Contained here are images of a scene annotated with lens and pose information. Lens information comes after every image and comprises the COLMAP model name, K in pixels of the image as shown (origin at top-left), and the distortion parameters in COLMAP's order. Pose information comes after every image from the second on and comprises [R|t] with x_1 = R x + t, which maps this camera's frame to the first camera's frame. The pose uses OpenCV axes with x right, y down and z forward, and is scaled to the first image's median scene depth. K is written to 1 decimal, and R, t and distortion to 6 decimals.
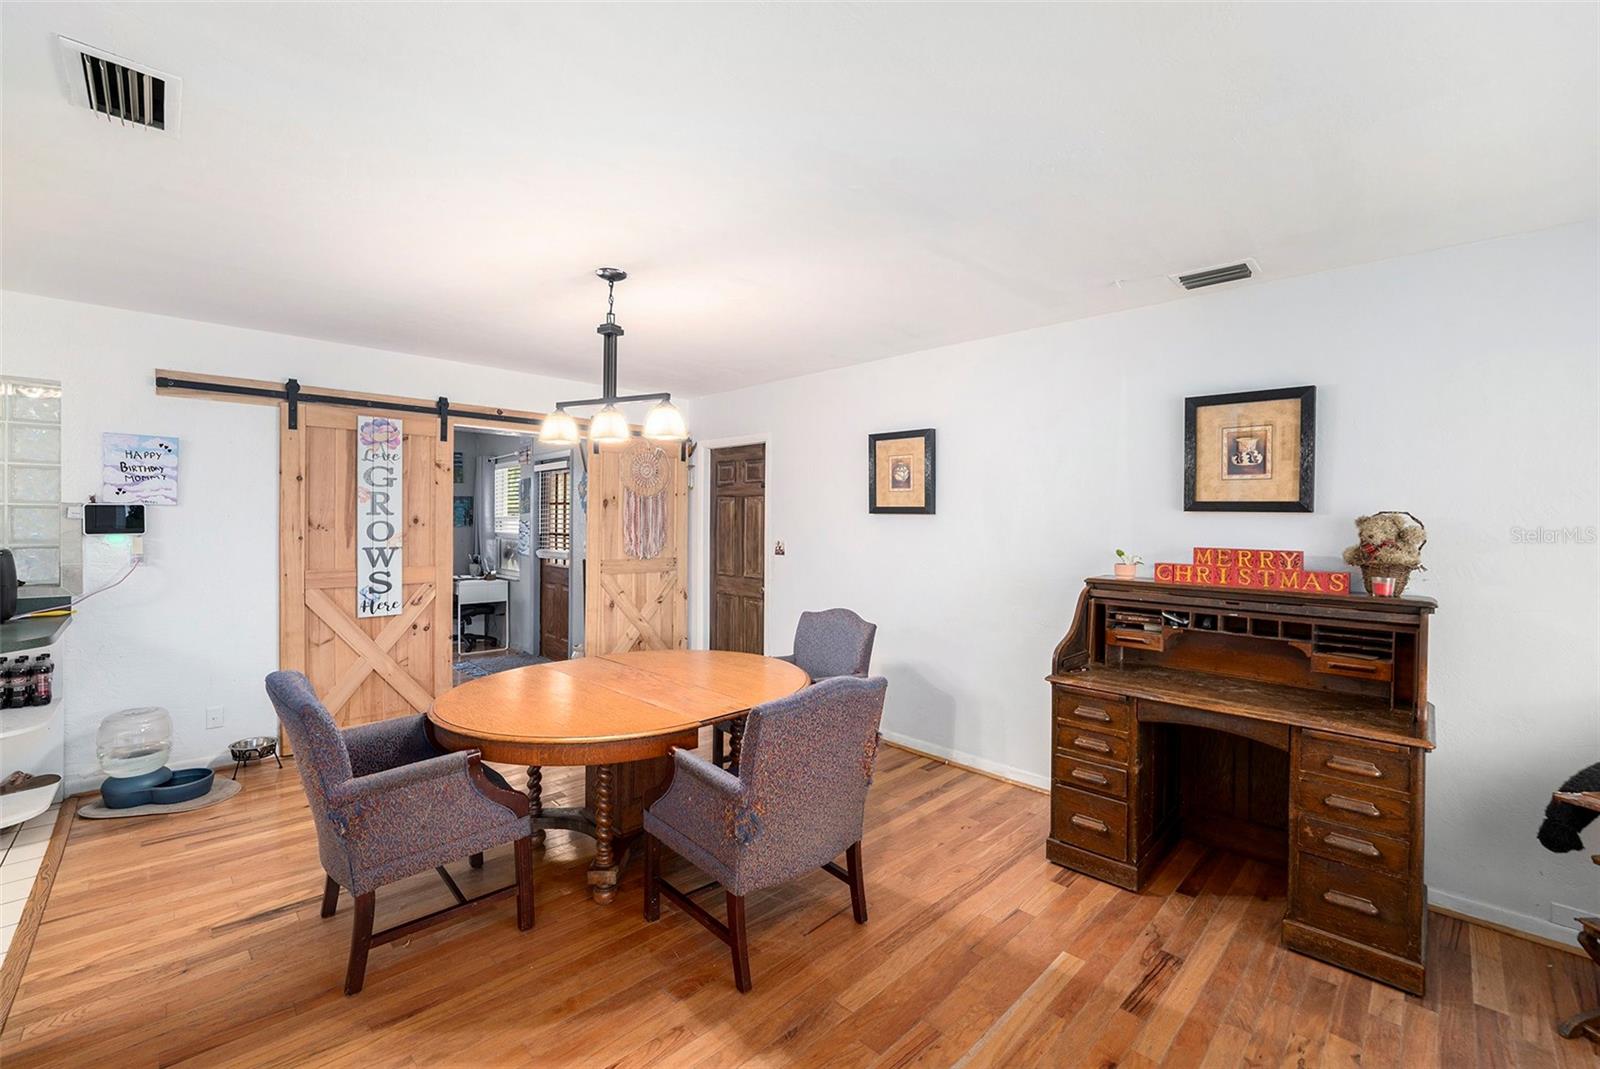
lens RADIAL K [[662.0, 0, 808.9], [0, 662.0, 531.2], [0, 0, 1]] dist [-0.021641, 0.000079]
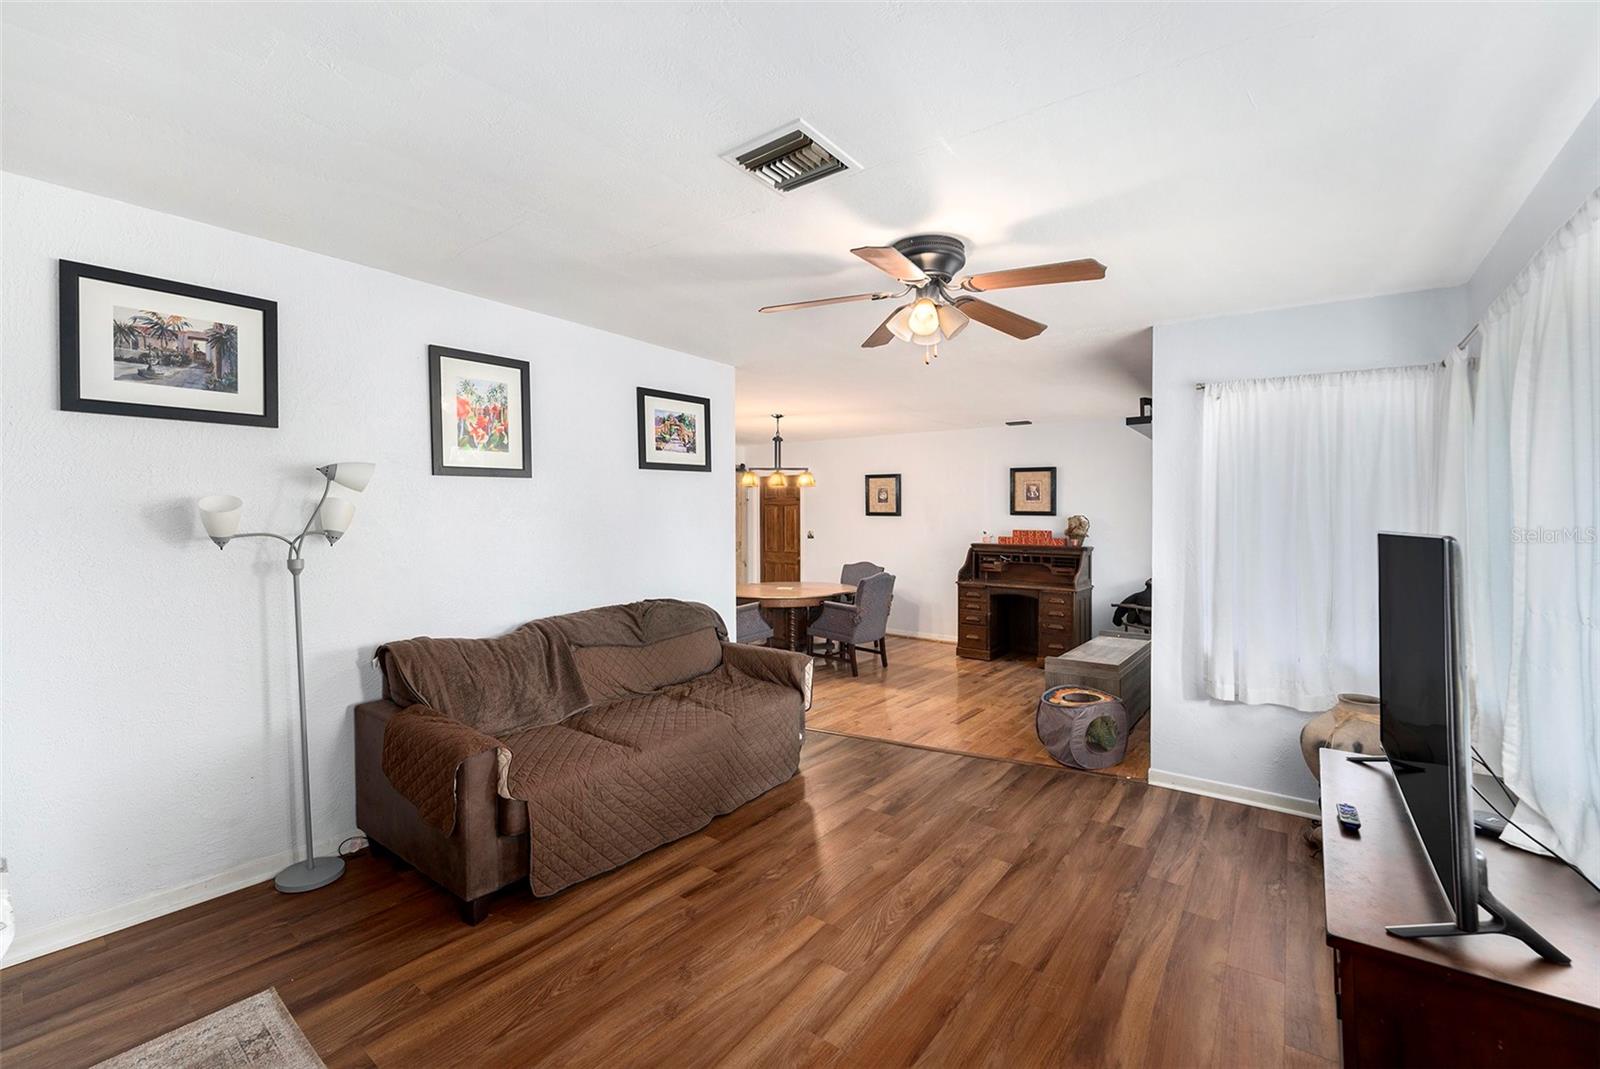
lens RADIAL K [[670.1, 0, 796.7], [0, 670.1, 523.9], [0, 0, 1]] dist [-0.022559, -0.000110]
pose [[0.992185, -0.003261, 0.124729, -0.545607], [0.004391, 0.999952, -0.008791, 0.021463], [-0.124694, 0.009270, 0.992152, -1.421761]]
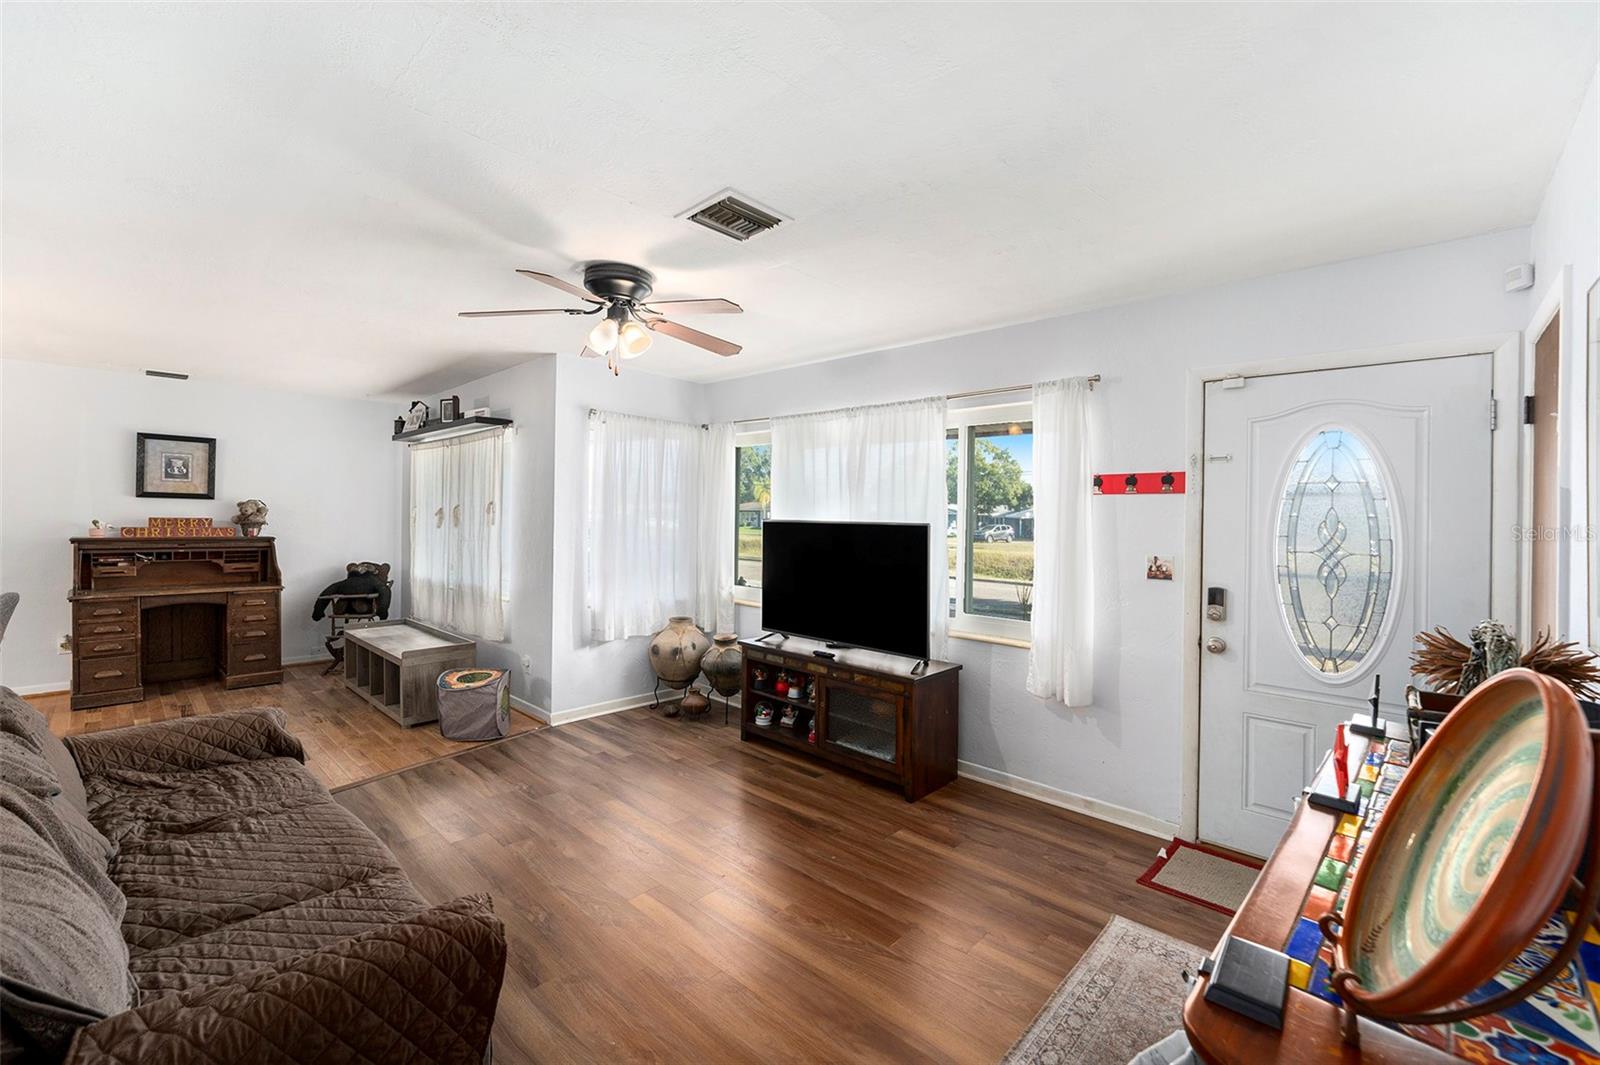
lens RADIAL K [[675.4, 0, 795.6], [0, 675.4, 507.7], [0, 0, 1]] dist [-0.001134, -0.000033]
pose [[-0.012773, -0.001116, 0.999918, -1.327523], [0.000159, 0.999999, 0.001118, -0.004313], [-0.999918, 0.000174, -0.012772, -0.777982]]
